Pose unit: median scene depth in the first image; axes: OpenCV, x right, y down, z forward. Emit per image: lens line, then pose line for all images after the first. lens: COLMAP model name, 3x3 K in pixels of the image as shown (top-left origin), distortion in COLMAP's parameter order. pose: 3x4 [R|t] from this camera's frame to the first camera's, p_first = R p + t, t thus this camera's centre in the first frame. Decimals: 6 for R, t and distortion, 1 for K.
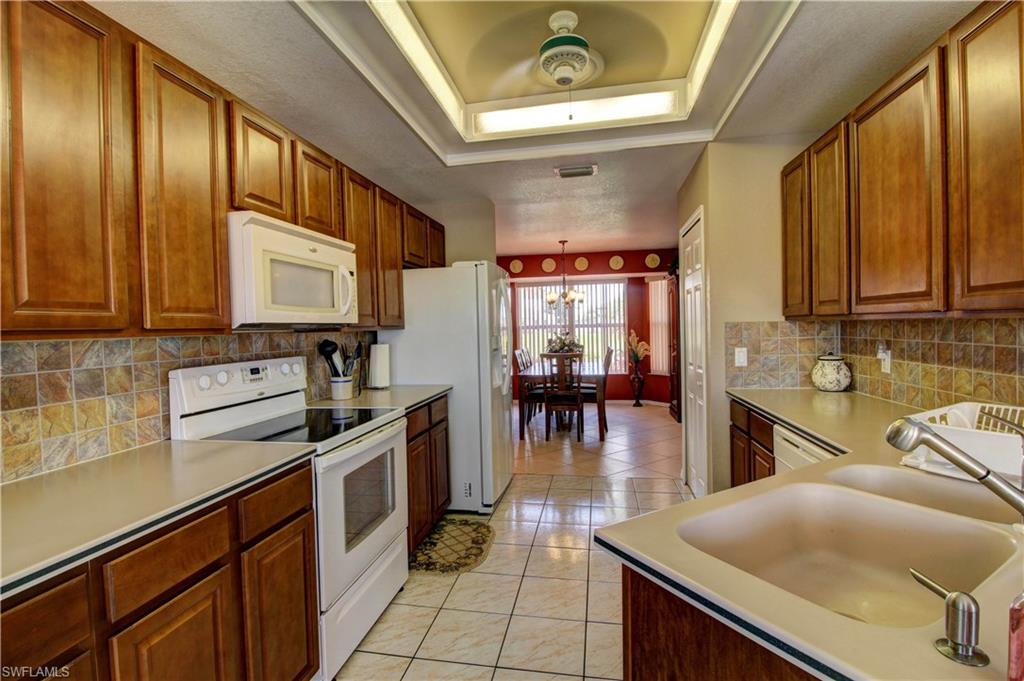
lens RADIAL K [[473.2, 0, 511.3], [0, 473.2, 335.0], [0, 0, 1]] dist [0.001122, -0.013650]
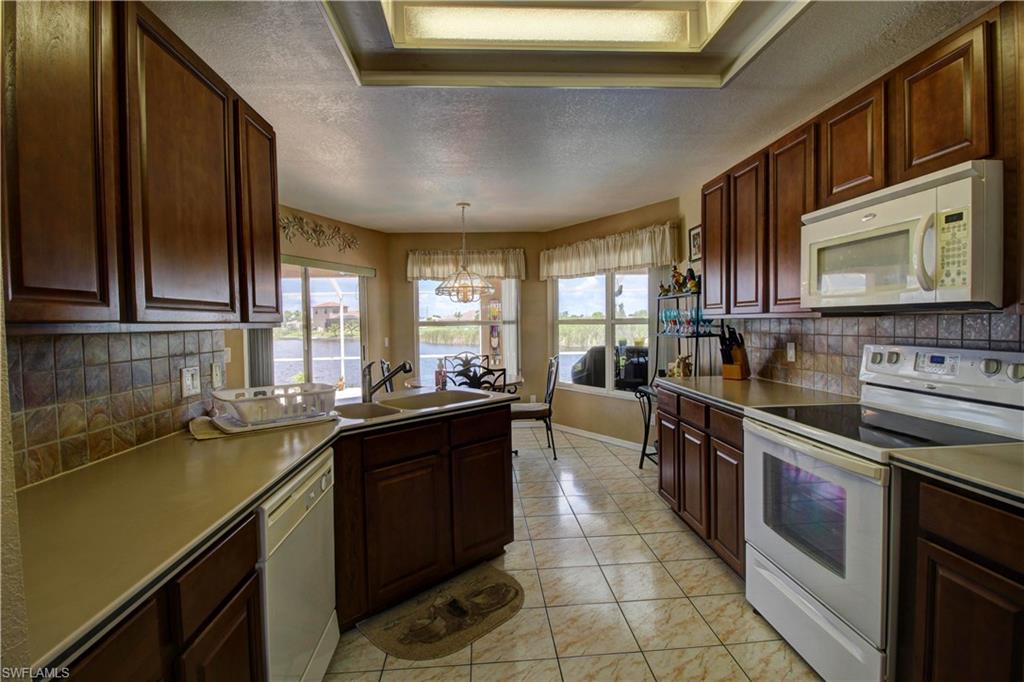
lens RADIAL K [[473.2, 0, 511.3], [0, 473.2, 335.5], [0, 0, 1]] dist [0.001122, -0.013650]
pose [[-0.965265, 0.050961, -0.256256, 0.433196], [0.037770, 0.997708, 0.056141, -0.045423], [0.258530, 0.044512, -0.964977, 1.757585]]
